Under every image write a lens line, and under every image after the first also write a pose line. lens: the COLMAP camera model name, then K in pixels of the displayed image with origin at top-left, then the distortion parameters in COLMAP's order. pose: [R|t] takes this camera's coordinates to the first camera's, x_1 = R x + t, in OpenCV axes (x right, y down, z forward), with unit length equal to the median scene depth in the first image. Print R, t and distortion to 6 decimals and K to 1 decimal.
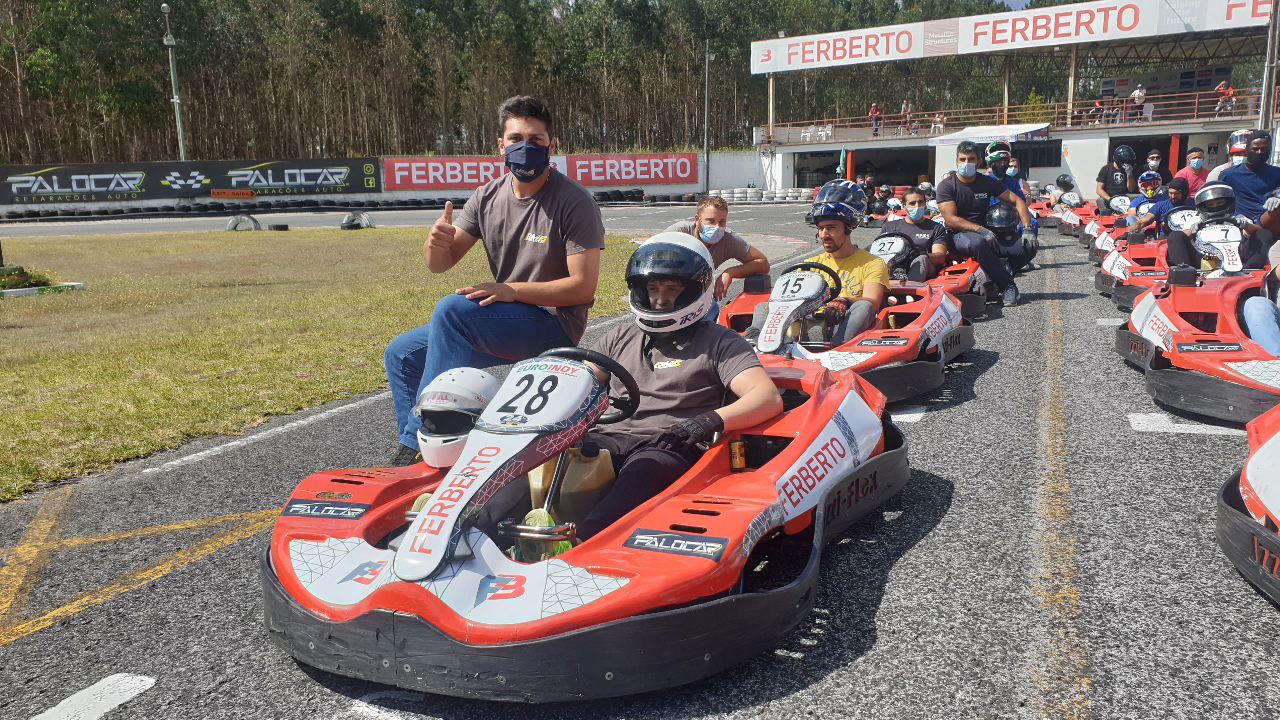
lens RADIAL K [[979.7, 0, 640.0], [0, 979.7, 360.0], [0, 0, 1]] dist [0.028422, -0.004724]
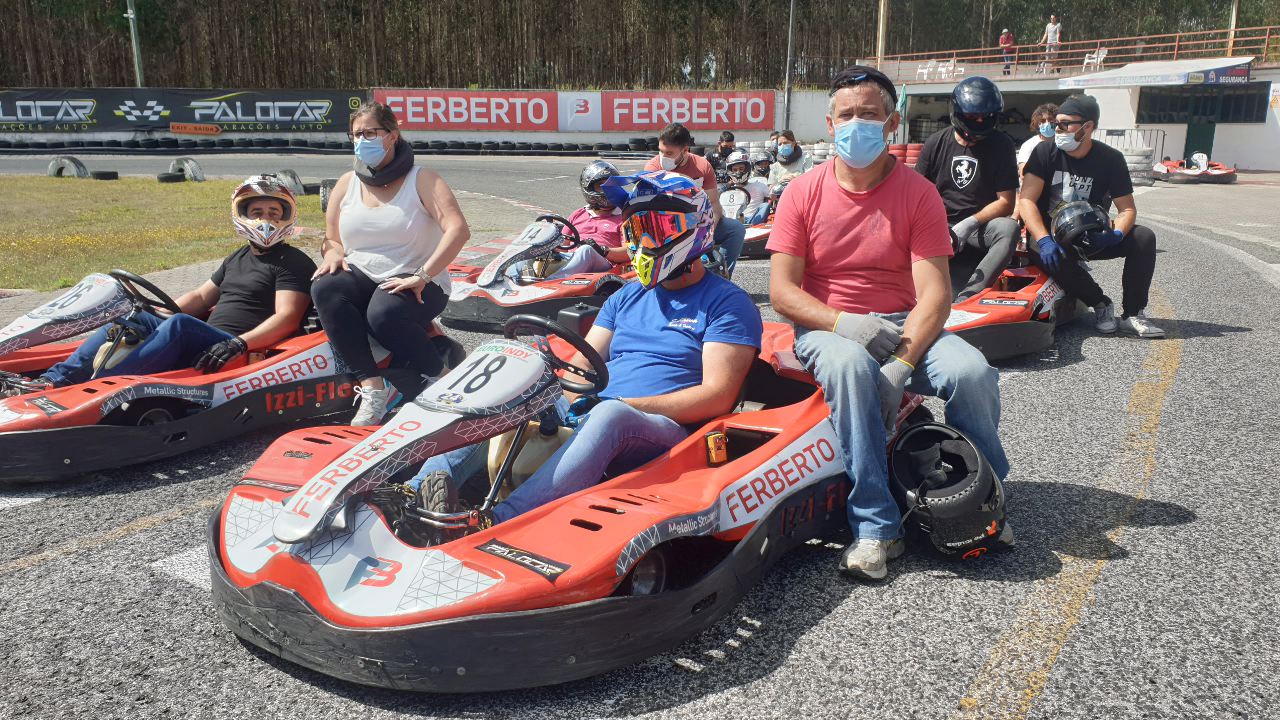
lens RADIAL K [[978.7, 0, 650.3], [0, 978.7, 359.6], [0, 0, 1]] dist [-0.011664, 0.070636]
pose [[0.976571, 0.076230, -0.201242, 0.155080], [-0.064619, 0.995877, 0.063660, -0.047639], [0.205266, -0.049164, 0.977471, 0.233619]]
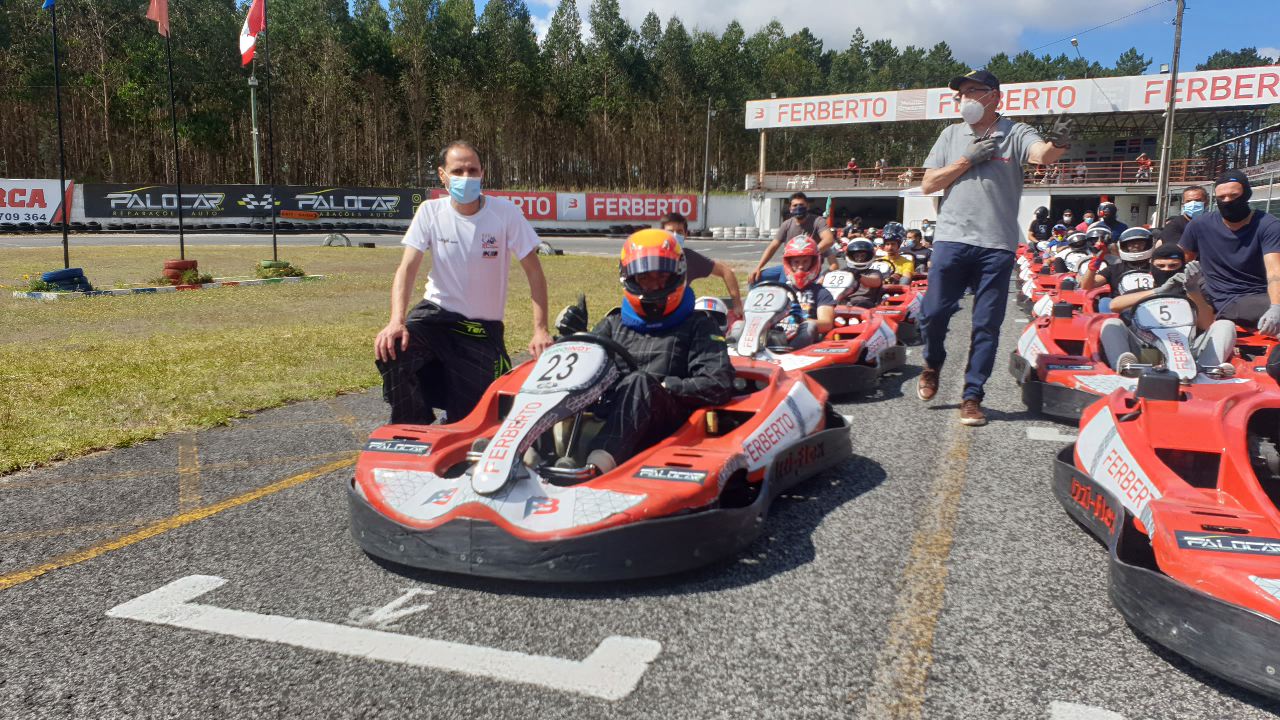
lens RADIAL K [[958.0, 0, 636.4], [0, 958.0, 364.9], [0, 0, 1]] dist [0.096679, -0.152119]
pose [[0.998911, 0.031820, 0.034112, -0.051878], [-0.030855, 0.999119, -0.028436, 0.025408], [-0.034987, 0.027352, 0.999013, -0.134951]]
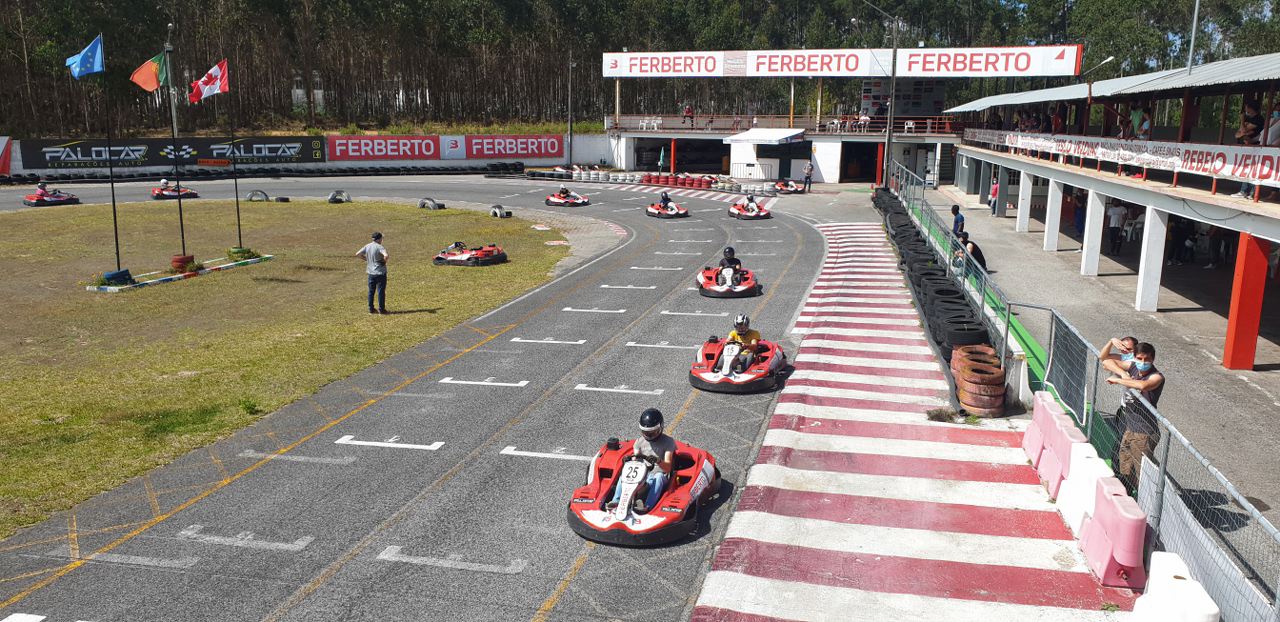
lens RADIAL K [[959.6, 0, 640.0], [0, 959.6, 311.0], [0, 0, 1]] dist [0.005678, -0.002871]
pose [[0.989084, 0.003532, 0.147312, -0.033531], [-0.007616, 0.999602, 0.027166, -0.007283], [-0.147158, -0.027991, 0.988717, -0.365036]]
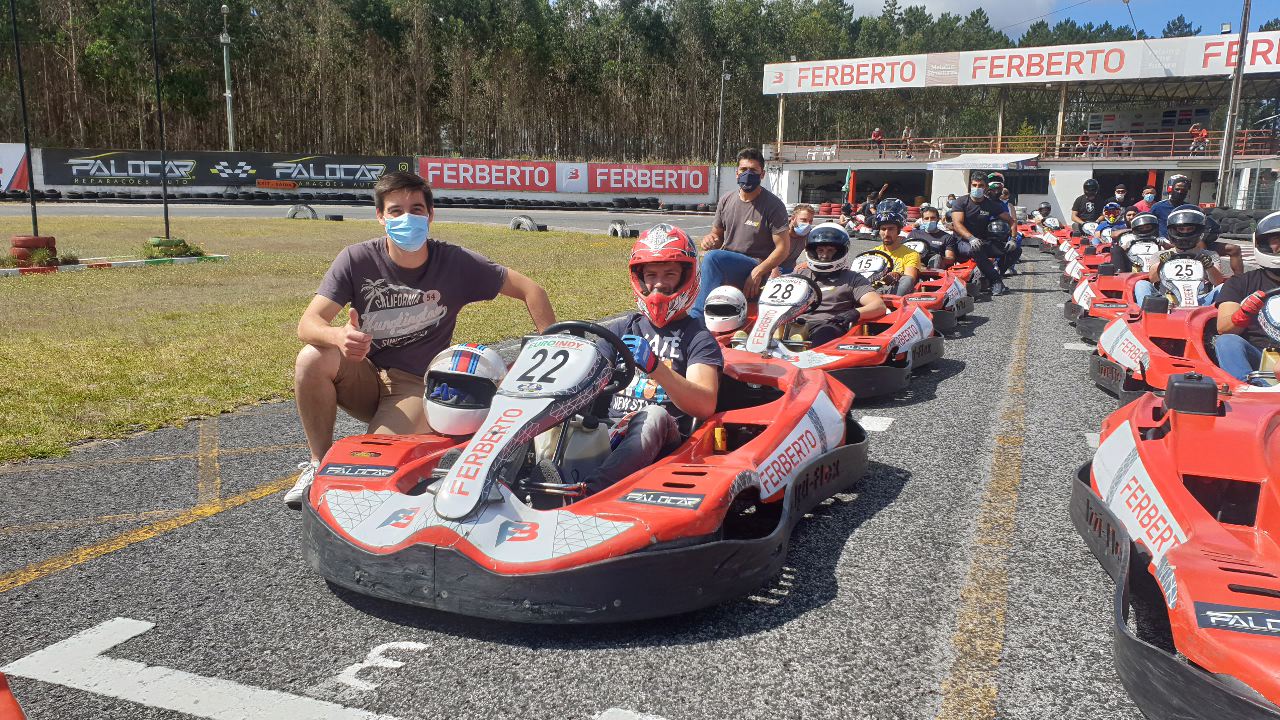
lens RADIAL K [[971.1, 0, 642.5], [0, 971.1, 371.0], [0, 0, 1]] dist [0.045450, -0.040321]
pose [[0.998957, 0.042821, 0.015866, -0.024760], [-0.042884, 0.999073, 0.003625, 0.012046], [-0.015696, -0.004301, 0.999868, -0.064920]]
